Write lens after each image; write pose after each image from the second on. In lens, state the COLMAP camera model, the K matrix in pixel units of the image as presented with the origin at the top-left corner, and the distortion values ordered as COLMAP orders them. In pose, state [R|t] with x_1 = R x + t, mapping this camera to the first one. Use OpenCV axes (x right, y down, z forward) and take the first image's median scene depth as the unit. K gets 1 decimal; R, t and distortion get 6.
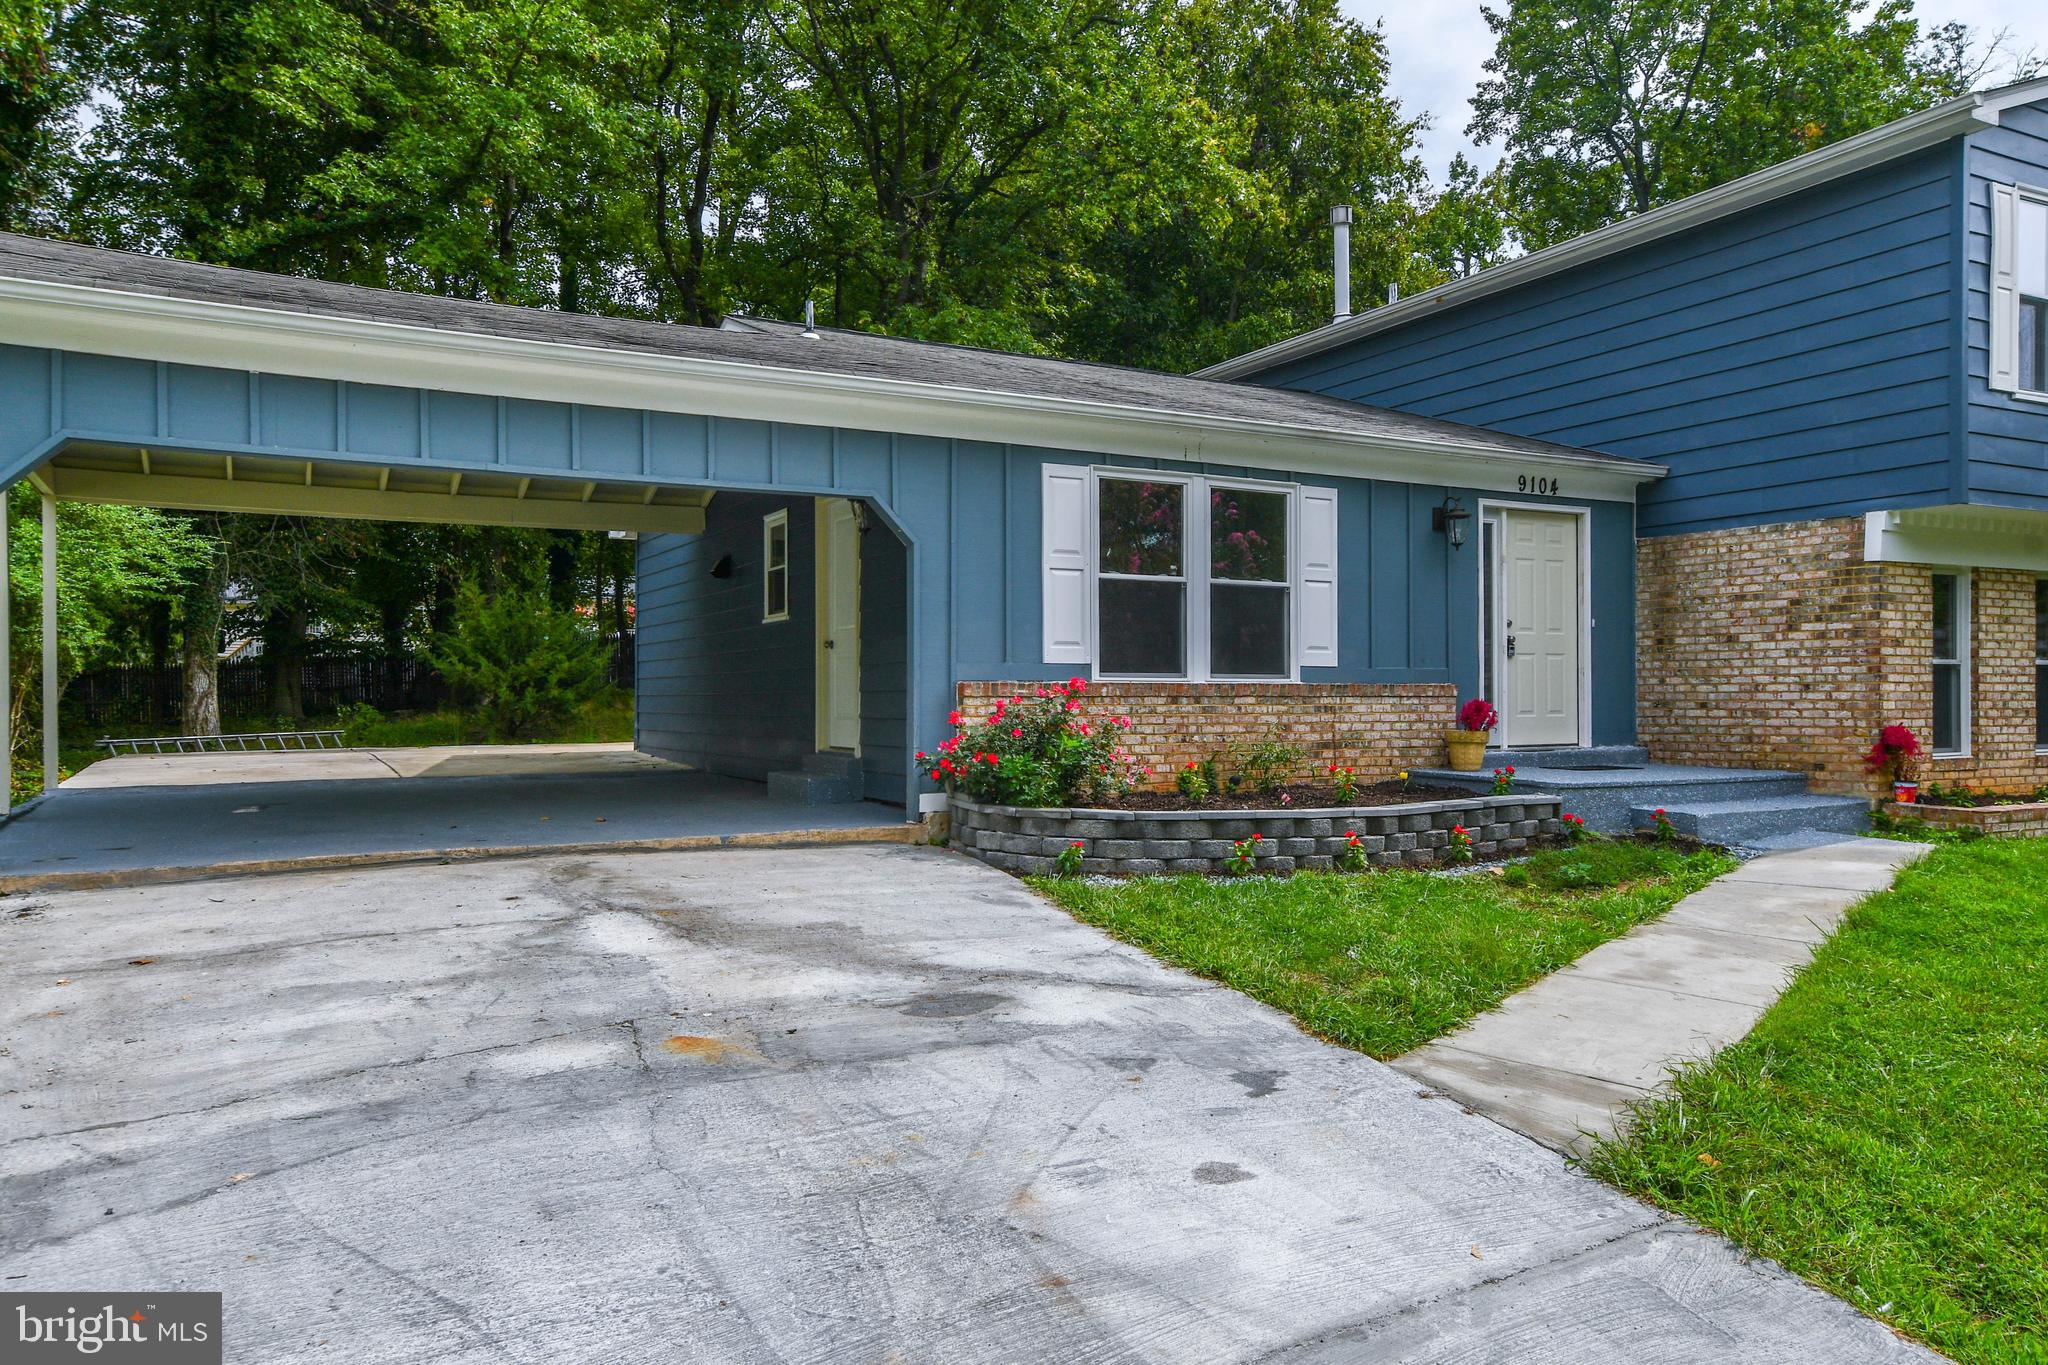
lens RADIAL K [[1406.9, 0, 1024.2], [0, 1406.9, 713.8], [0, 0, 1]] dist [0.041421, 0.001465]
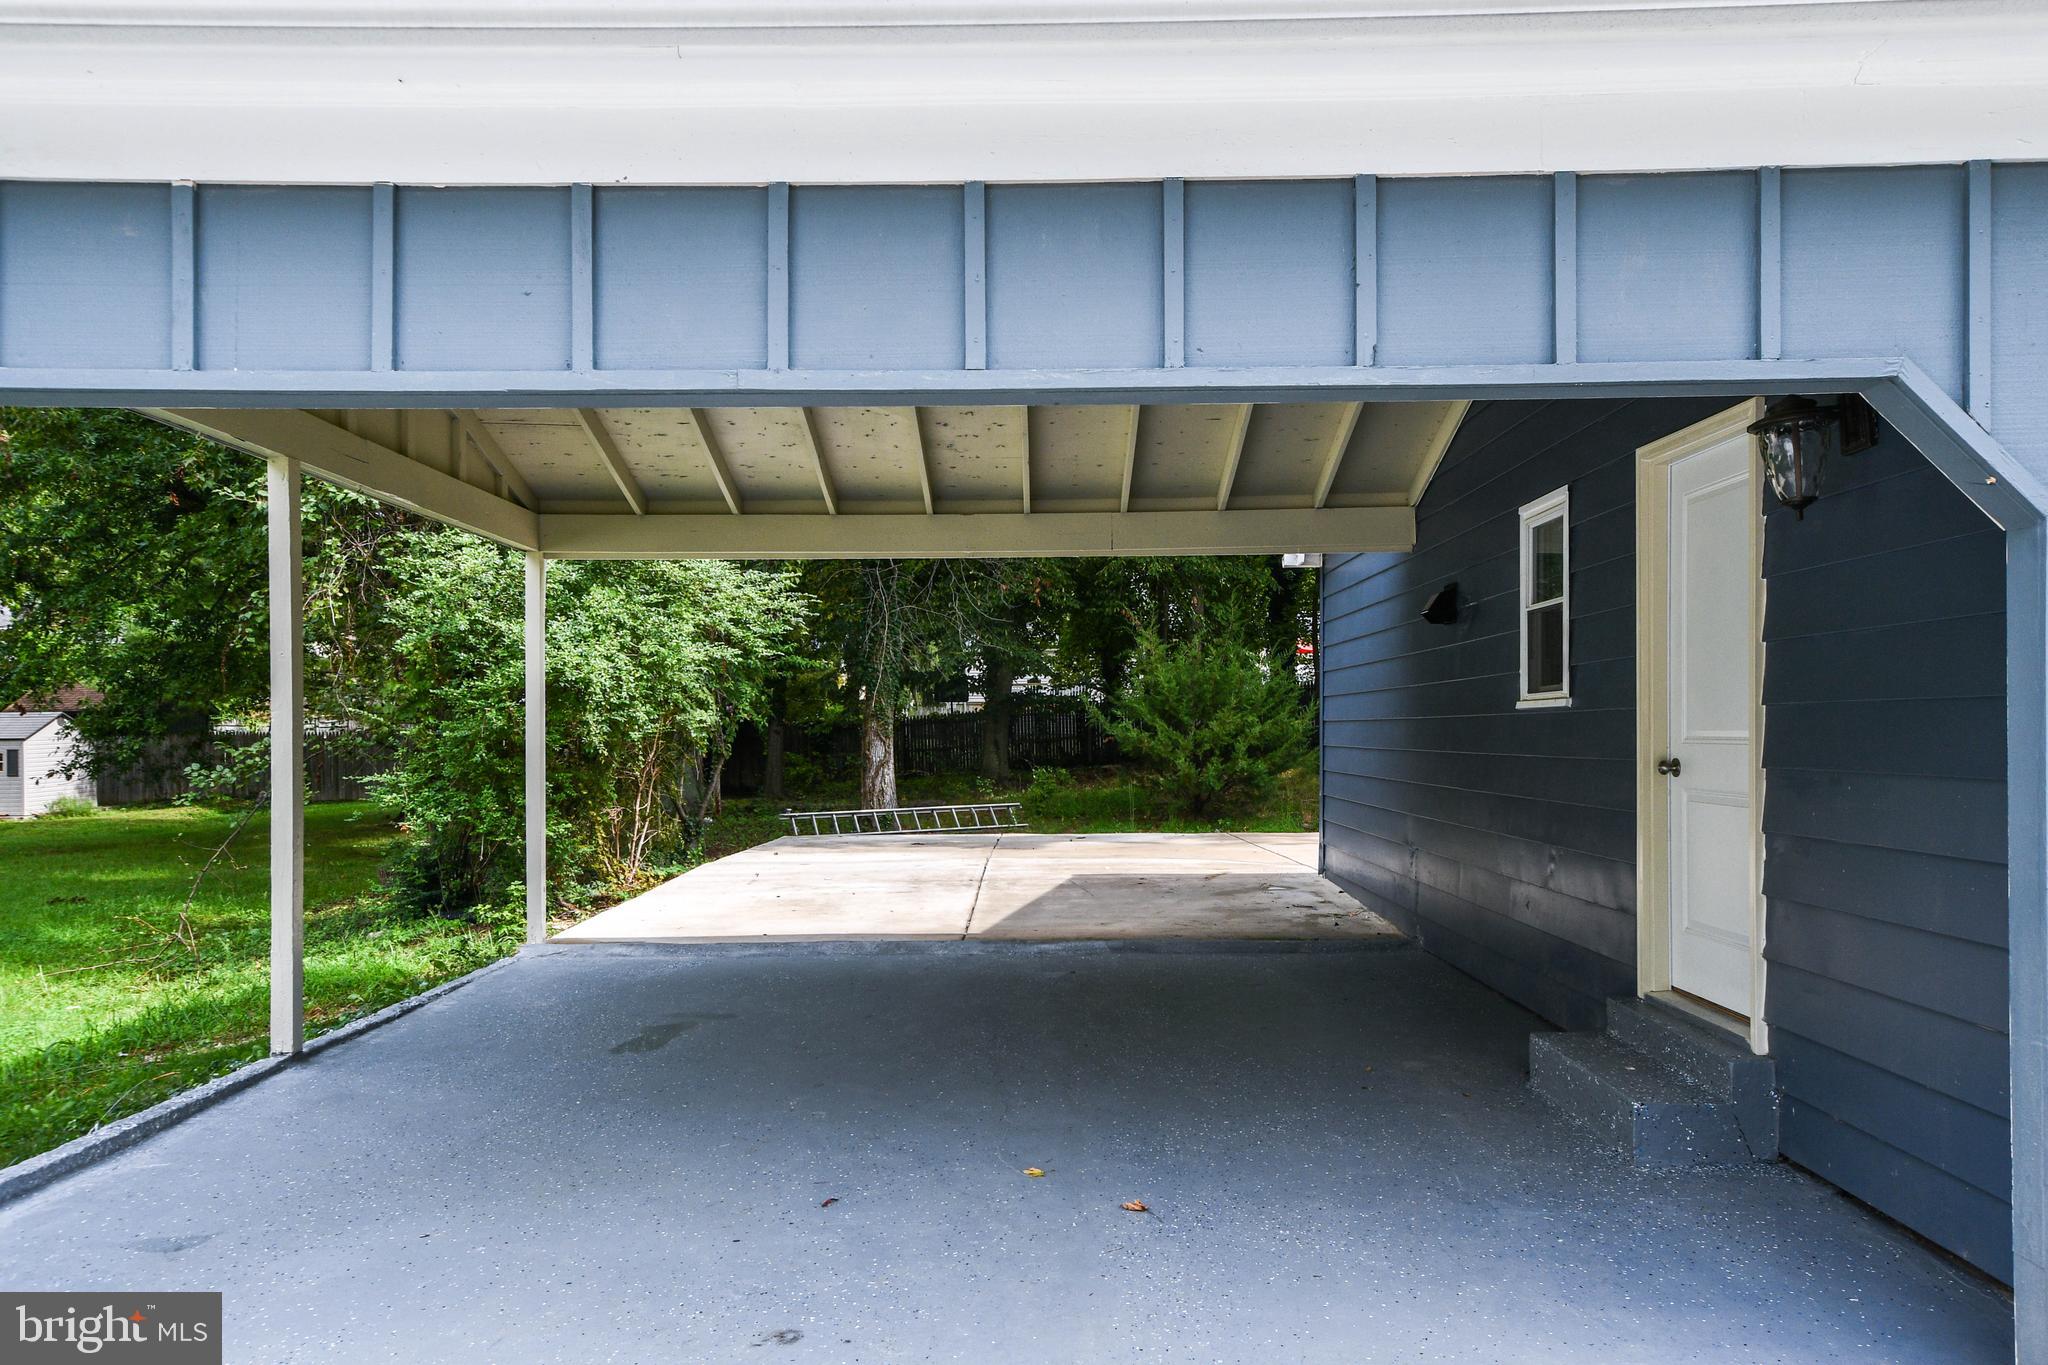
lens RADIAL K [[1406.9, 0, 1024.2], [0, 1406.9, 713.8], [0, 0, 1]] dist [0.041421, 0.001465]
pose [[0.869926, -0.003848, -0.493167, -0.050710], [-0.005971, 0.999814, -0.018334, -0.030614], [0.493145, 0.018894, 0.869742, 0.267328]]
